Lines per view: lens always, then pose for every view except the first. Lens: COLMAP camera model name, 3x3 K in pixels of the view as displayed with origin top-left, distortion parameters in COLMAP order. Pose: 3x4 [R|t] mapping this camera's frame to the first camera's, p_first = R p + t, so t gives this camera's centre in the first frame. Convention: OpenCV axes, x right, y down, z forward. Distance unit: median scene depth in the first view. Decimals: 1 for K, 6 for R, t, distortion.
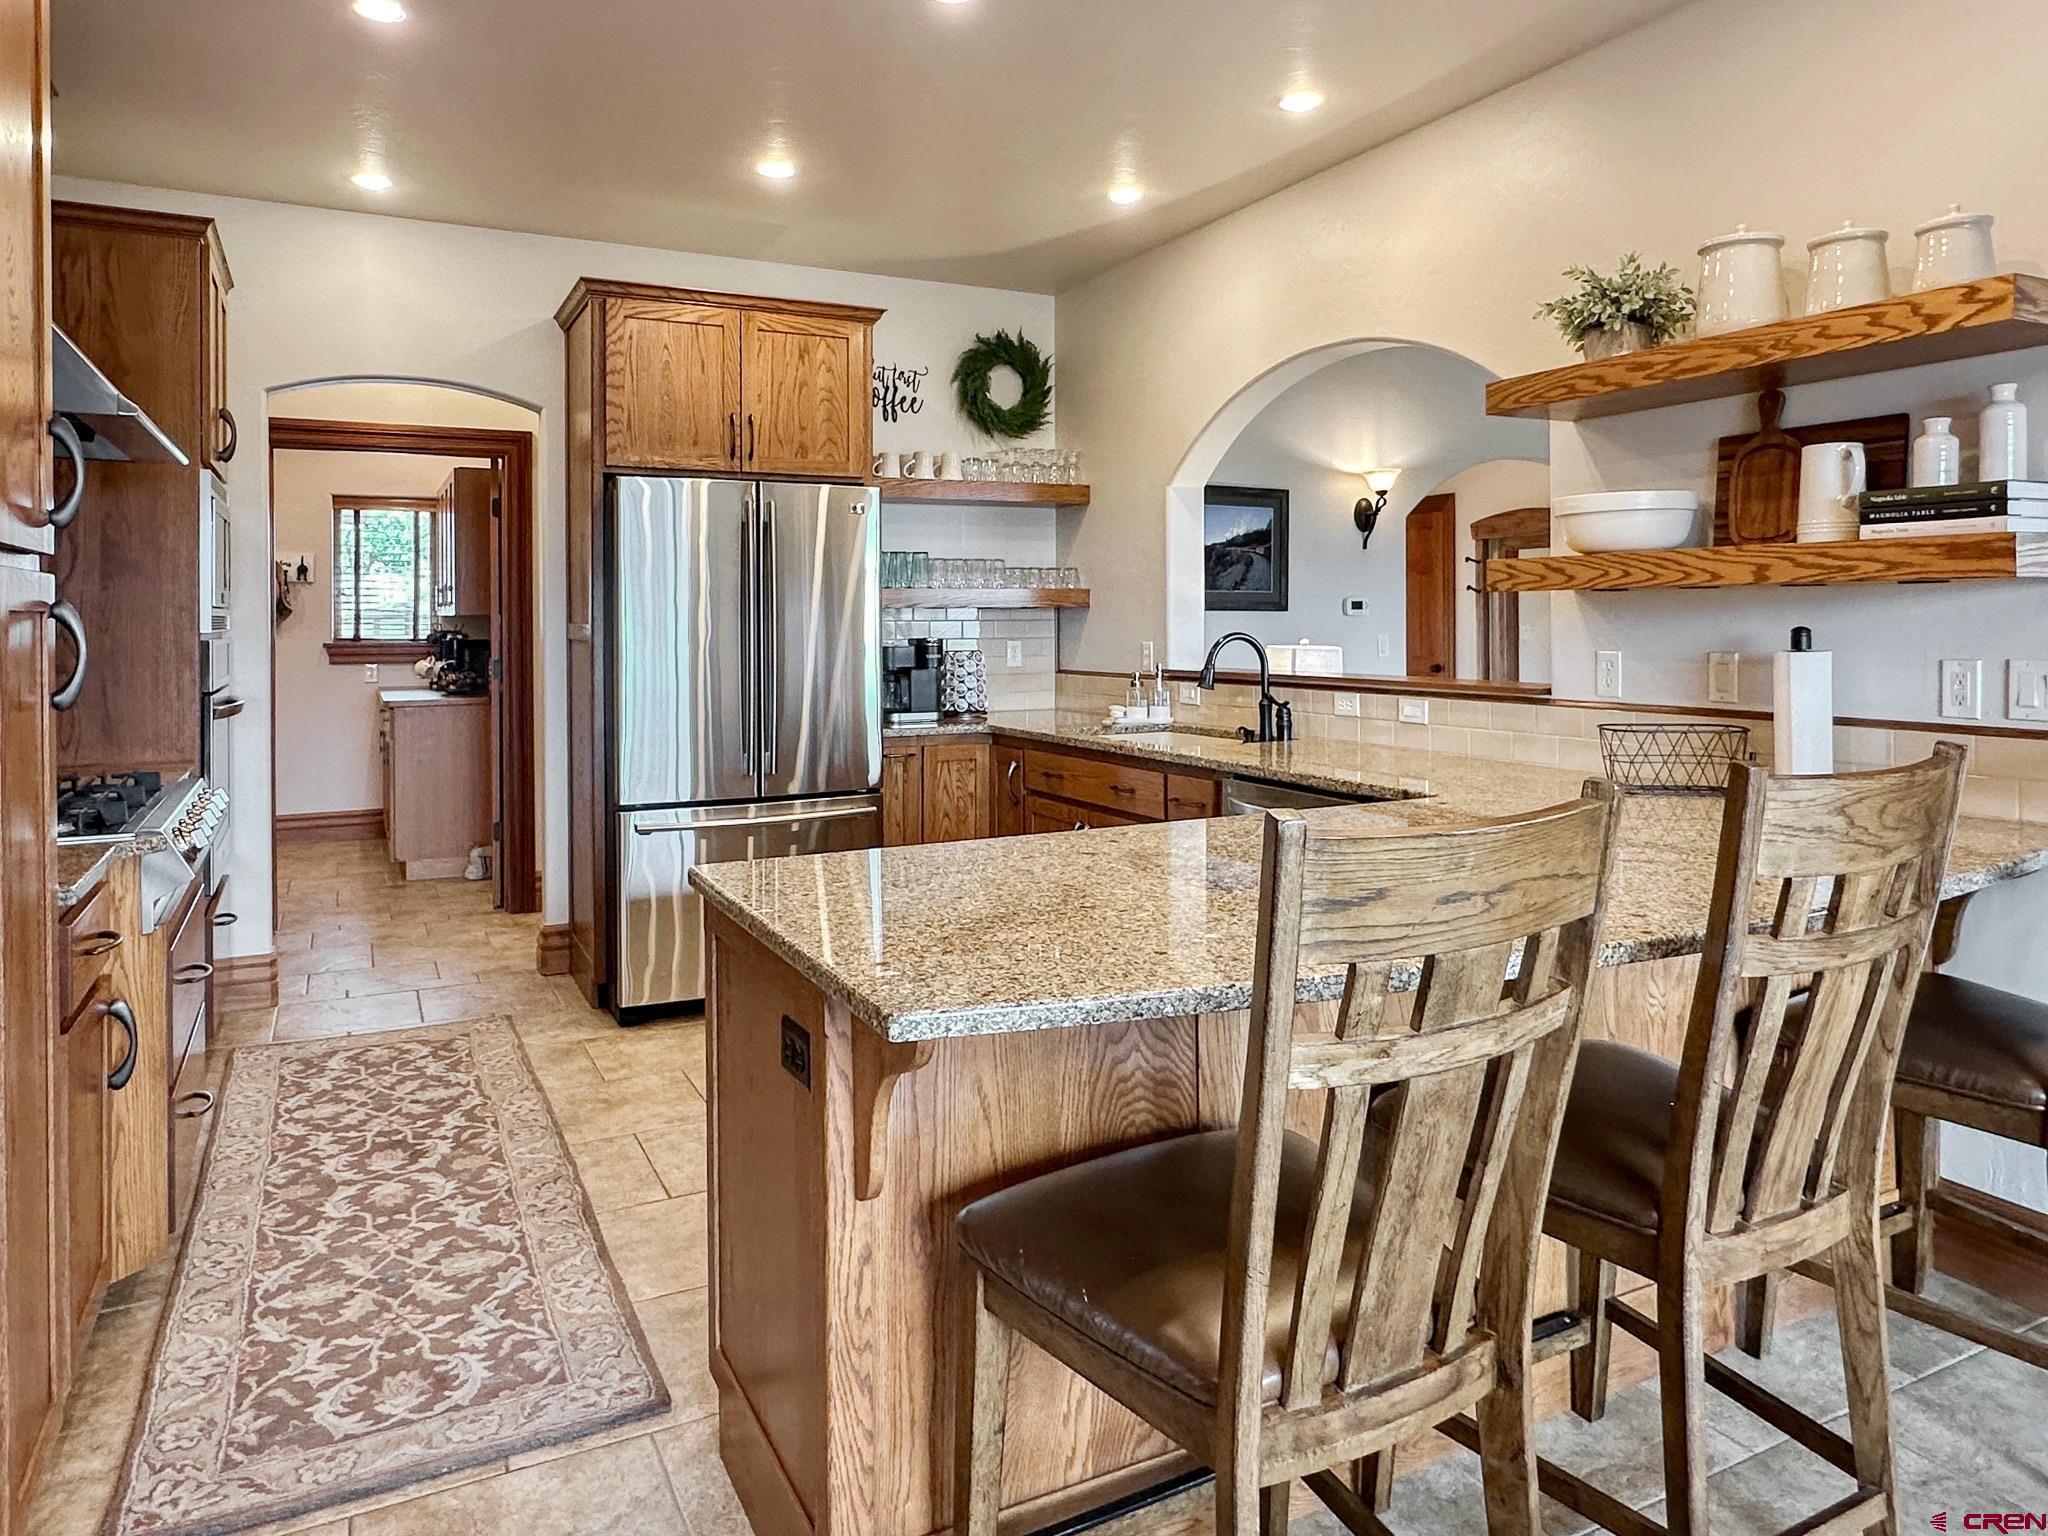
lens RADIAL K [[1348.5, 0, 1004.6], [0, 1348.5, 607.3], [0, 0, 1]] dist [-0.011330, 0.006932]
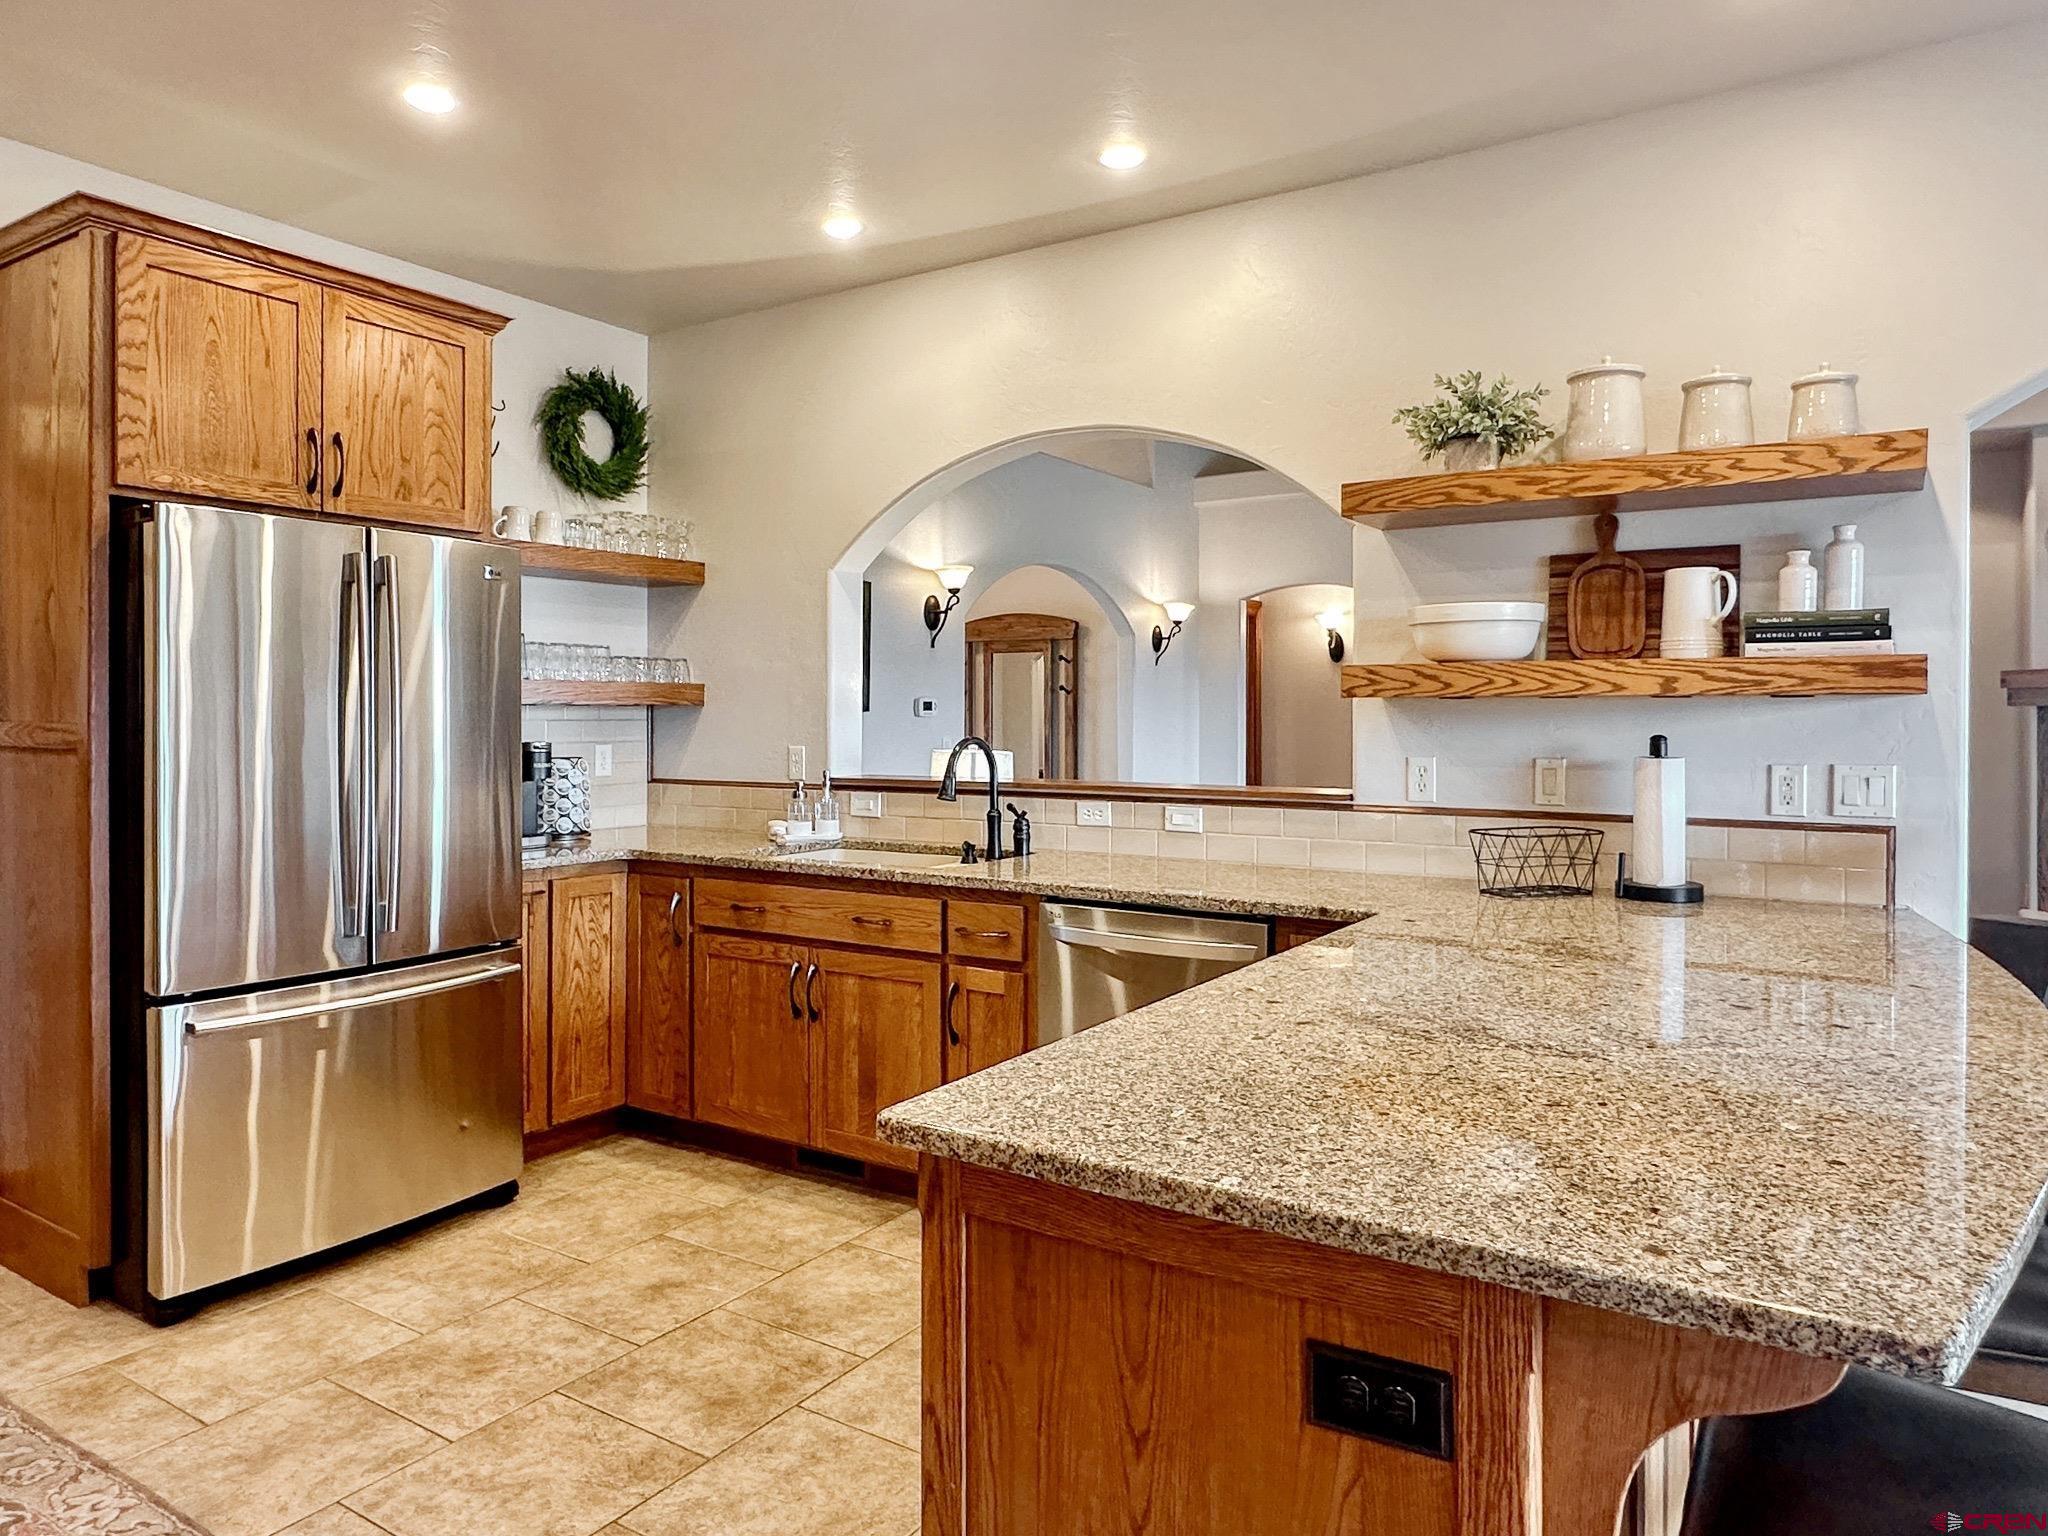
lens RADIAL K [[1348.5, 0, 1034.0], [0, 1348.5, 712.8], [0, 0, 1]] dist [-0.011330, 0.006932]
pose [[0.860353, 0.009218, 0.509615, -0.245077], [-0.012061, 0.999925, 0.002273, 0.000054], [-0.509556, -0.008102, 0.860400, 0.202104]]
